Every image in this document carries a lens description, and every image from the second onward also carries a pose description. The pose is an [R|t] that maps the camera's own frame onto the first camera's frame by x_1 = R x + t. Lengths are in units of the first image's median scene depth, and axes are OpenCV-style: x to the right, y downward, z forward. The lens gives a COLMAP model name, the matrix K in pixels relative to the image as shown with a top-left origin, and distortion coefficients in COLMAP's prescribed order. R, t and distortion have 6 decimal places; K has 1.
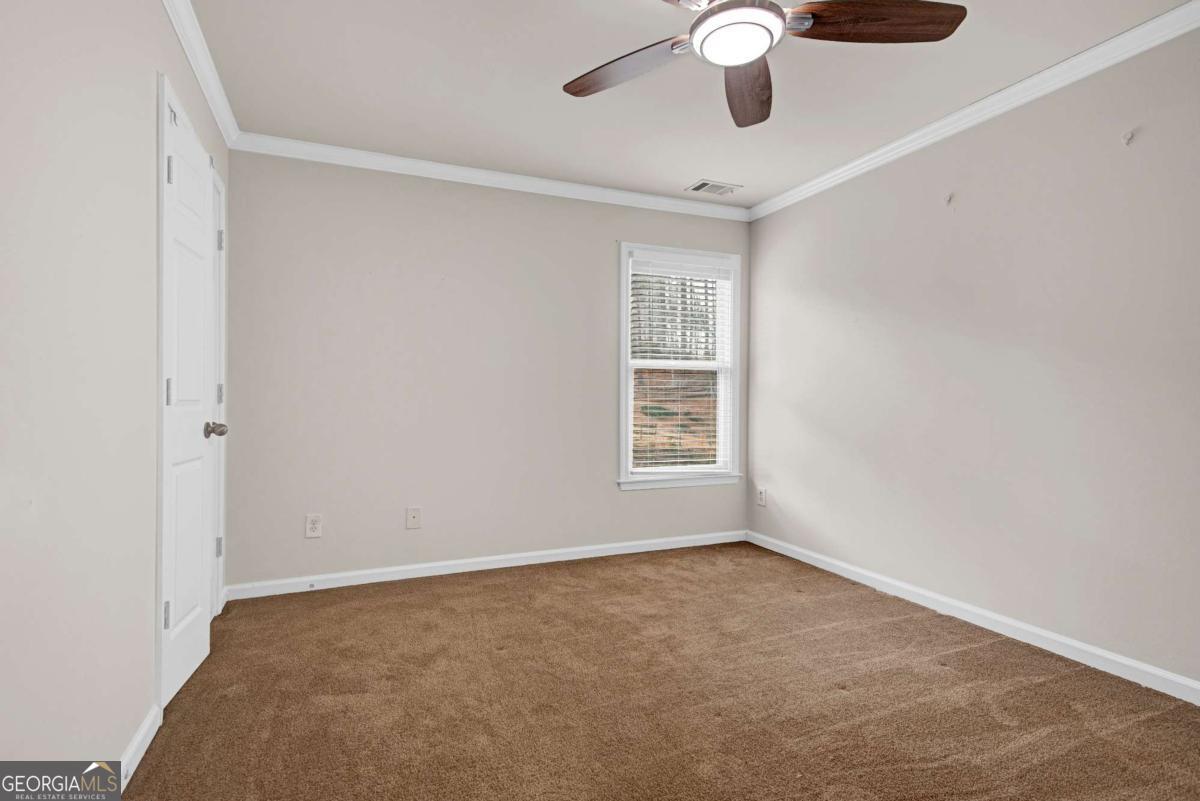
lens RADIAL K [[551.1, 0, 595.7], [0, 551.1, 396.8], [0, 0, 1]] dist [0.024868, -0.011728]
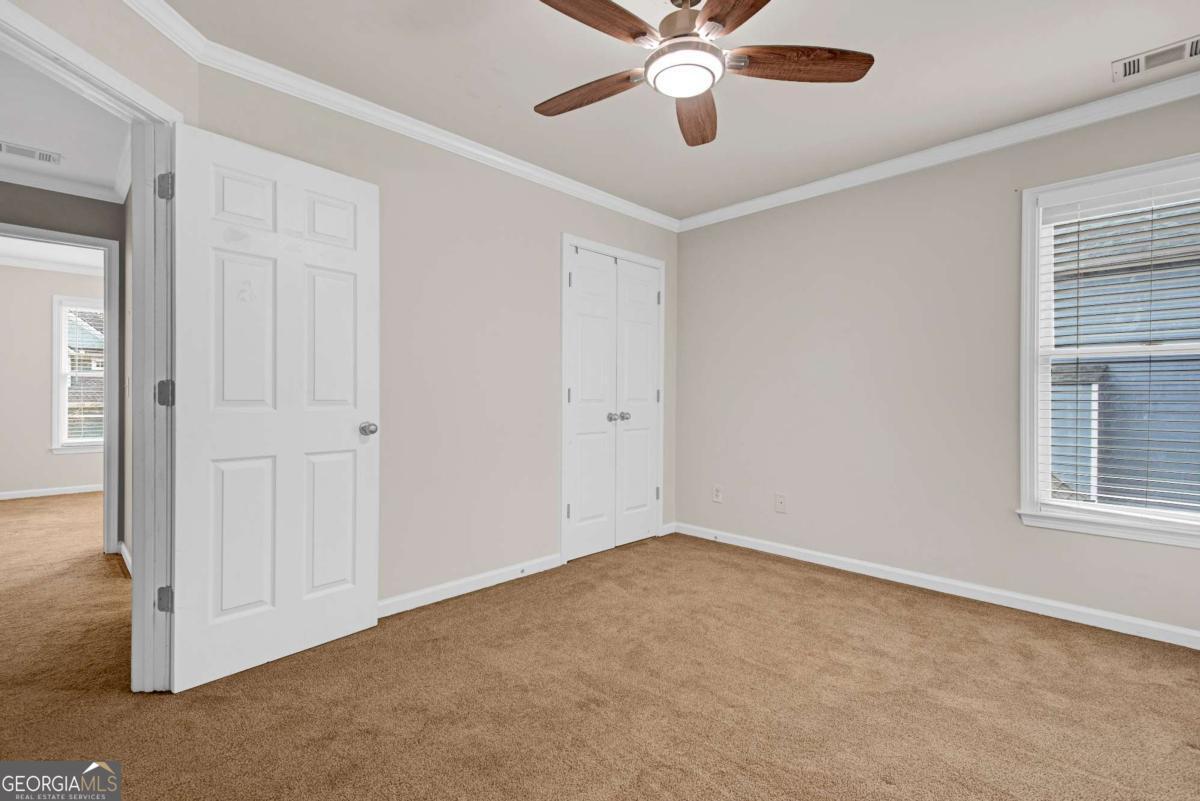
lens RADIAL K [[551.1, 0, 591.3], [0, 551.1, 399.1], [0, 0, 1]] dist [0.024868, -0.011728]
pose [[0.378204, 0.005789, -0.925704, 0.647117], [0.000367, 0.999979, 0.006403, -0.005410], [0.925722, -0.002762, 0.378194, 0.220731]]
